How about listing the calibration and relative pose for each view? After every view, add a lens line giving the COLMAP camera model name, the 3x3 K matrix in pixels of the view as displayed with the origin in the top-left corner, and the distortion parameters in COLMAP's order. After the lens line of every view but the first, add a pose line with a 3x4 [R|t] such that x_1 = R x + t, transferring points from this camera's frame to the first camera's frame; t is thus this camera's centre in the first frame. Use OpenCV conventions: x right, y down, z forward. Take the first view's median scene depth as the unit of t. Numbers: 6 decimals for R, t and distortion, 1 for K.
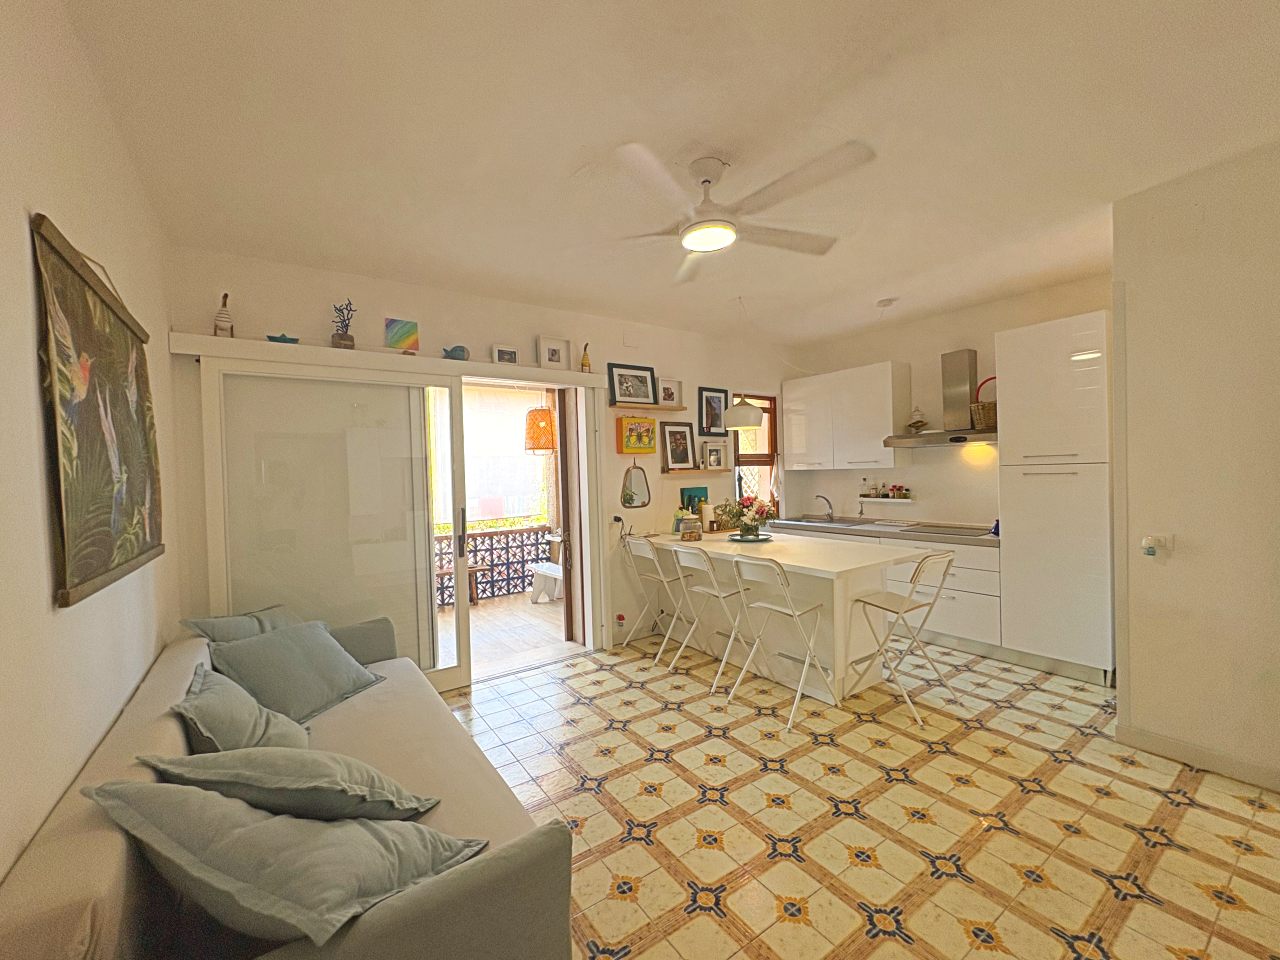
lens RADIAL K [[510.6, 0, 639.9], [0, 510.6, 480.6], [0, 0, 1]] dist [-0.001447, 0.000359]
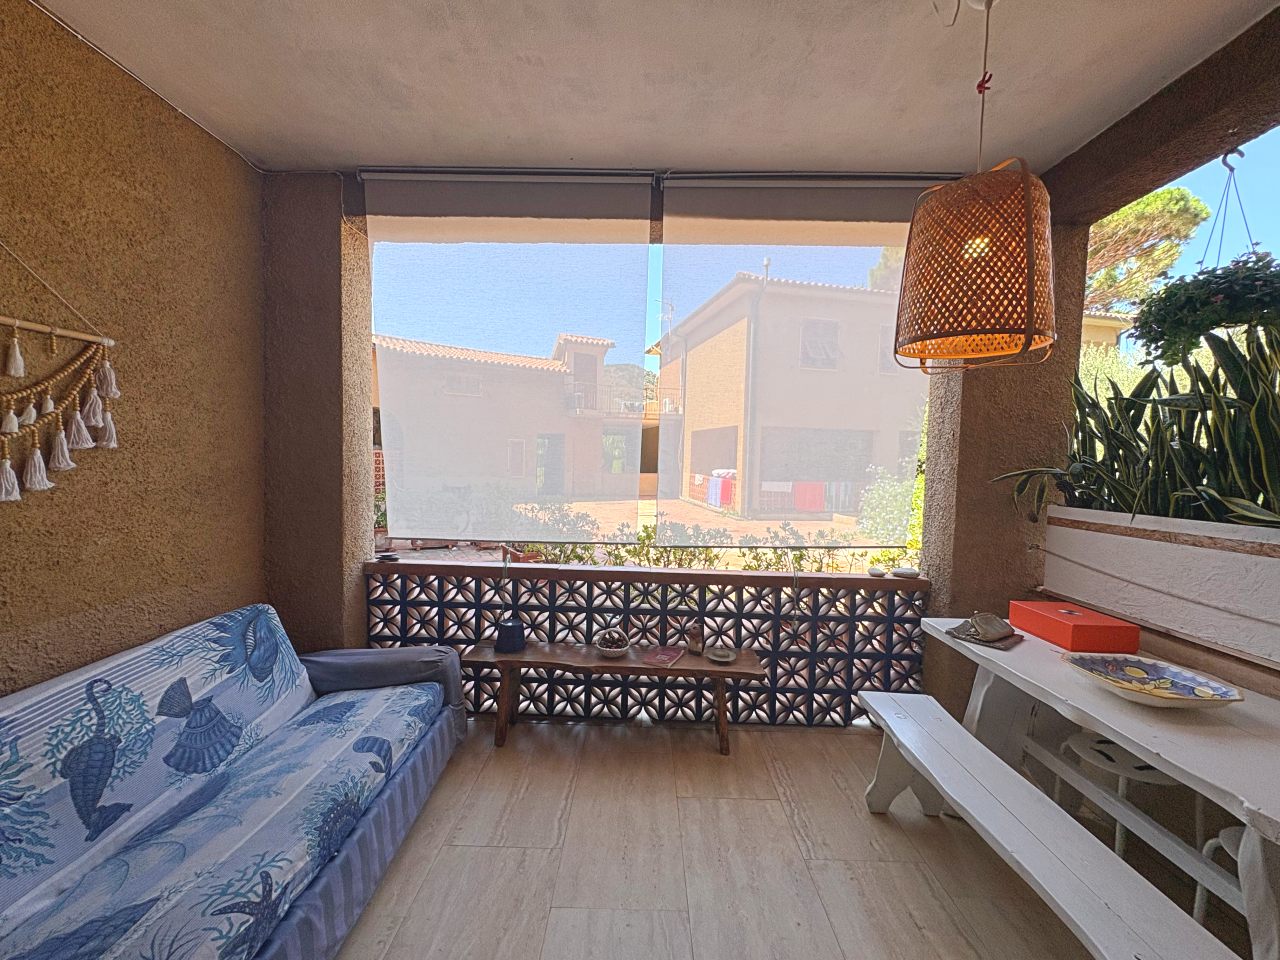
lens RADIAL K [[510.6, 0, 639.2], [0, 510.6, 480.2], [0, 0, 1]] dist [-0.001447, 0.000359]
pose [[0.816399, 0.078607, -0.572113, -0.172418], [-0.056473, 0.996811, 0.056374, 0.002566], [0.574720, -0.013715, 0.818235, 0.678195]]
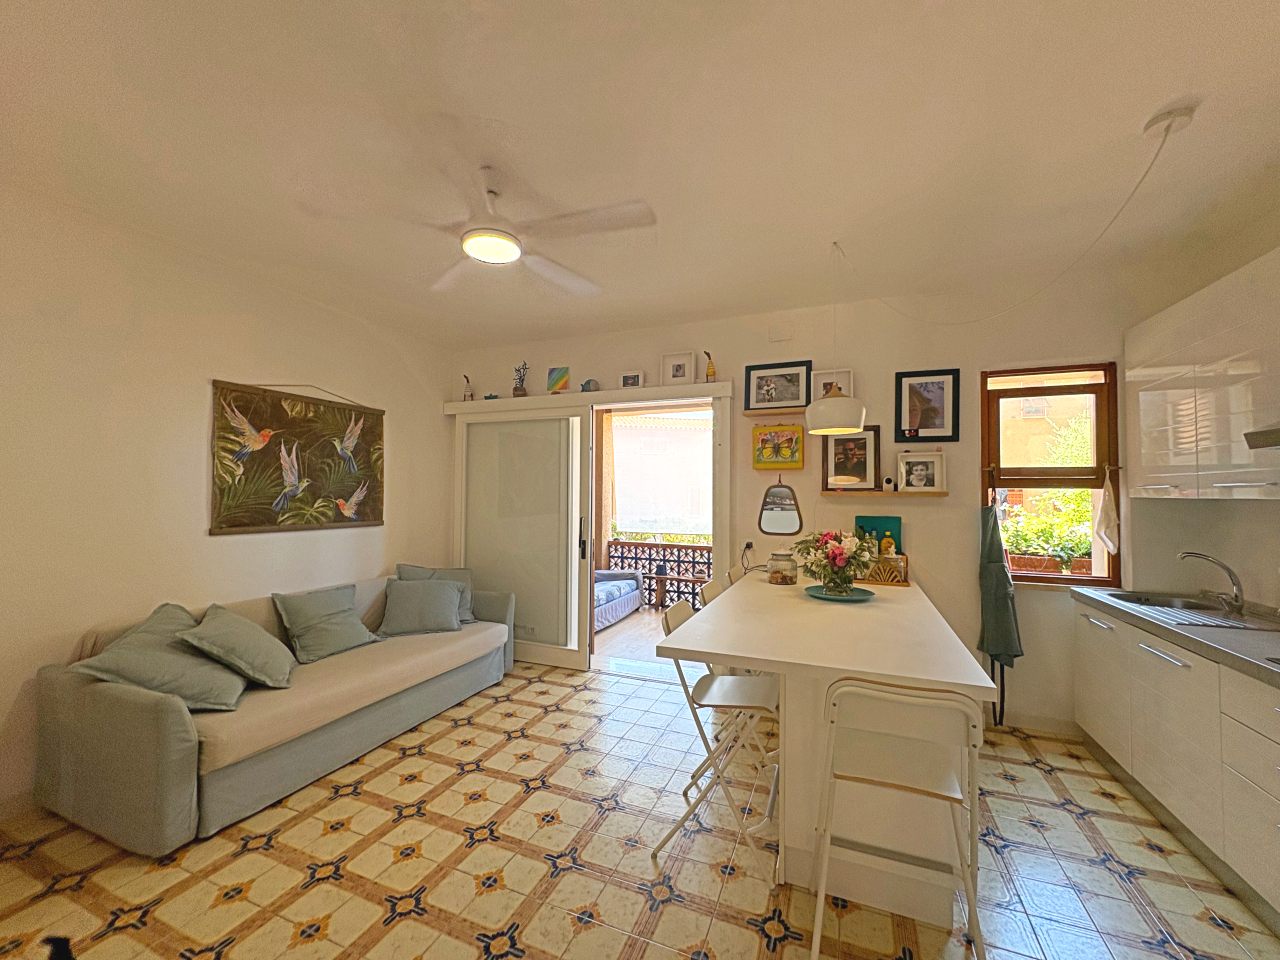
lens RADIAL K [[510.6, 0, 640.9], [0, 510.6, 482.1], [0, 0, 1]] dist [-0.001447, 0.000359]
pose [[0.553036, 0.012829, -0.833059, 0.438887], [-0.036410, 0.999298, -0.008782, -0.013408], [0.832362, 0.035188, 0.553115, 0.285761]]
